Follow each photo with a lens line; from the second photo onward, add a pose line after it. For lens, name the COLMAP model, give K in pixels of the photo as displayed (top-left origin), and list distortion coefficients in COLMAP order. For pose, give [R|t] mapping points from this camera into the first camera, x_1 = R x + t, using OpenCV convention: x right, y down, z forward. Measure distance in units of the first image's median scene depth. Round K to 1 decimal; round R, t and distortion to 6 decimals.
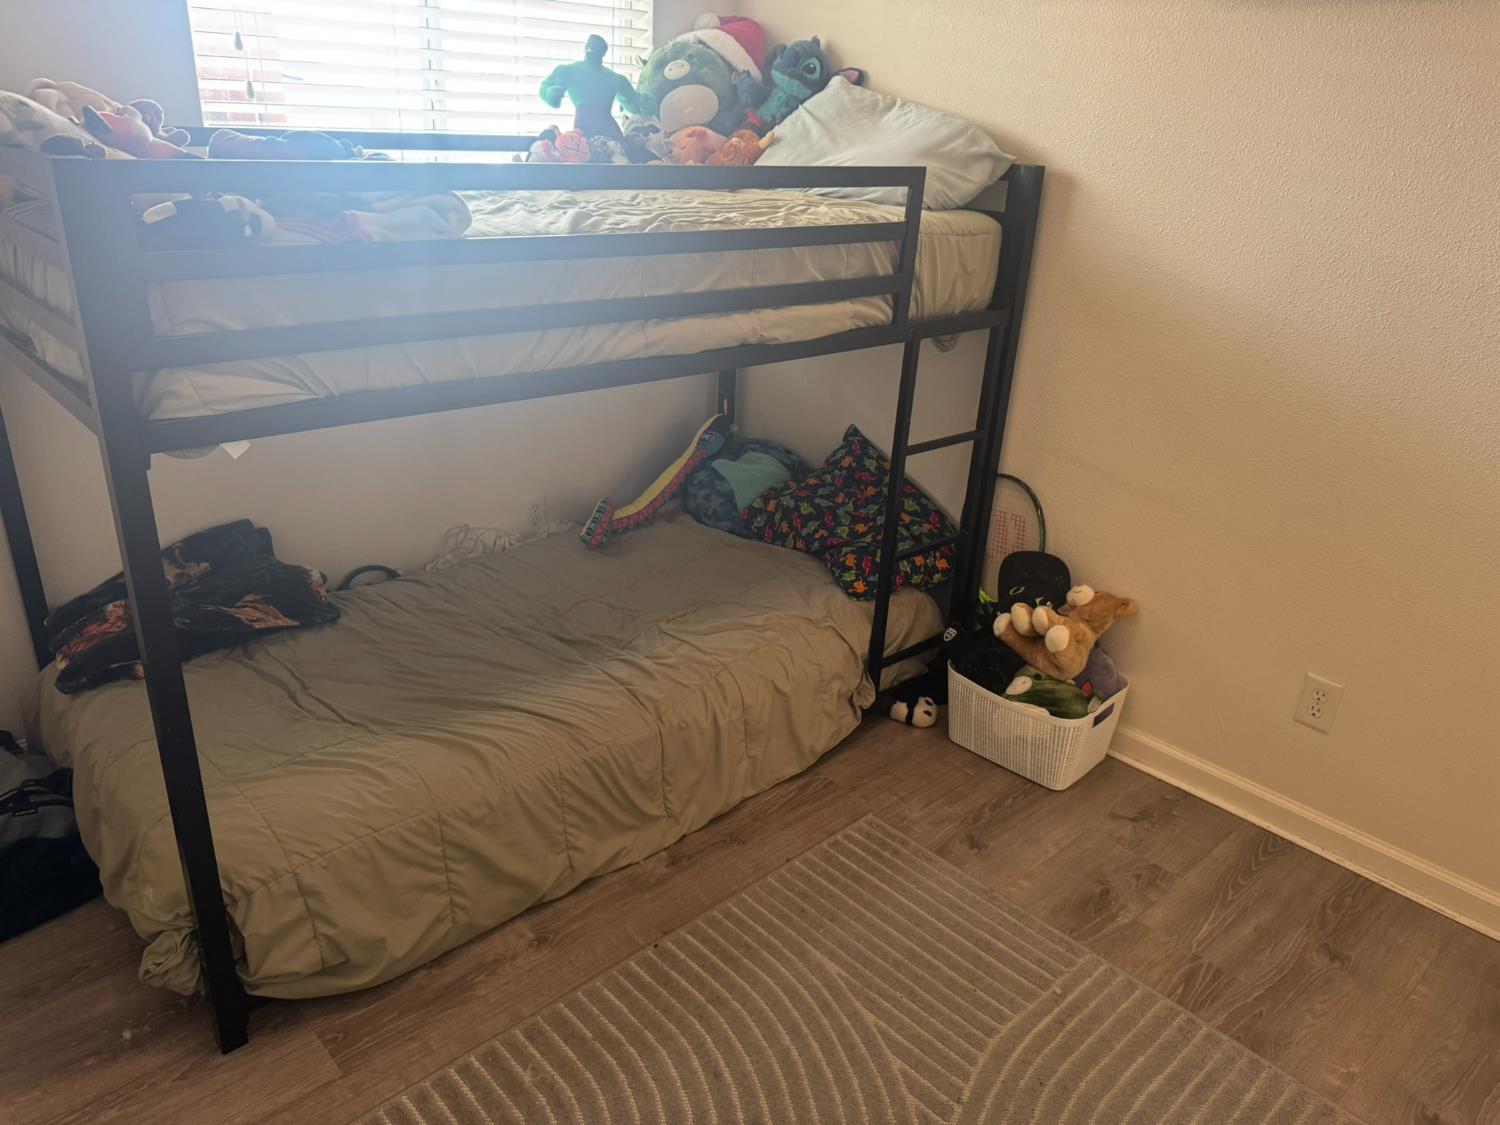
lens RADIAL K [[1057.7, 0, 739.7], [0, 1057.7, 565.5], [0, 0, 1]] dist [0.028701, -0.044982]
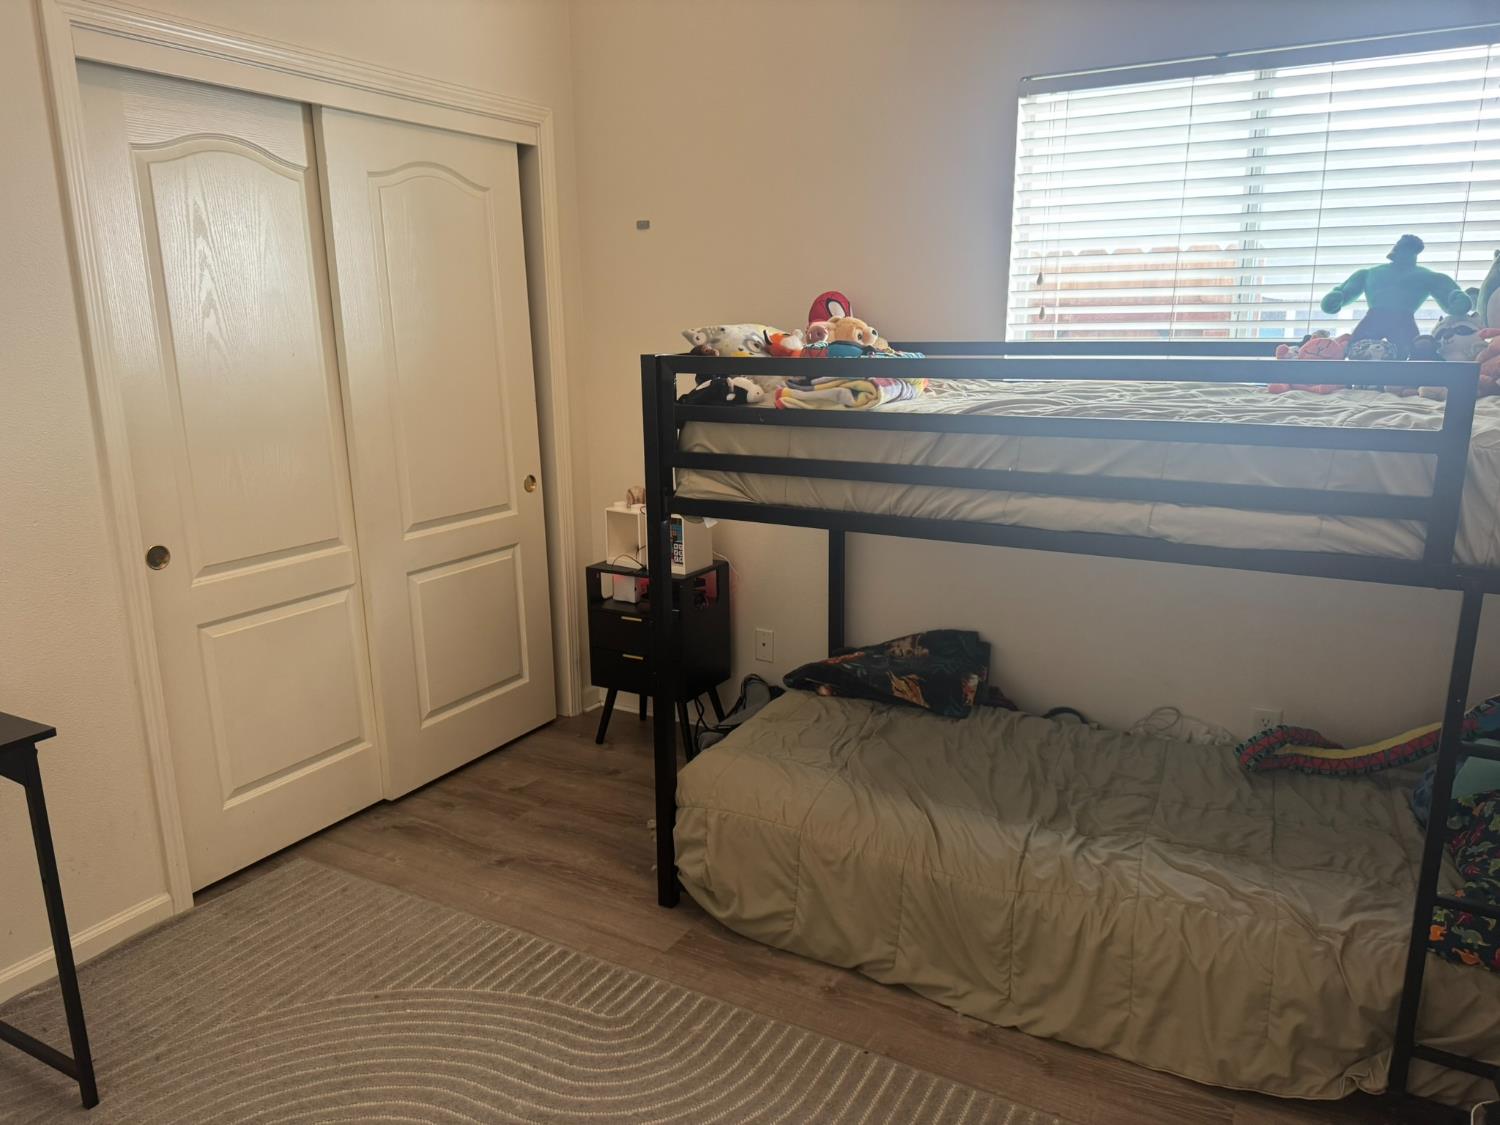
lens RADIAL K [[1057.7, 0, 739.7], [0, 1057.7, 559.3], [0, 0, 1]] dist [0.028701, -0.044982]
pose [[0.293253, 0.162632, -0.942101, 0.726183], [-0.356565, 0.932928, 0.050058, -0.099214], [0.887053, 0.321241, 0.331573, 0.340163]]
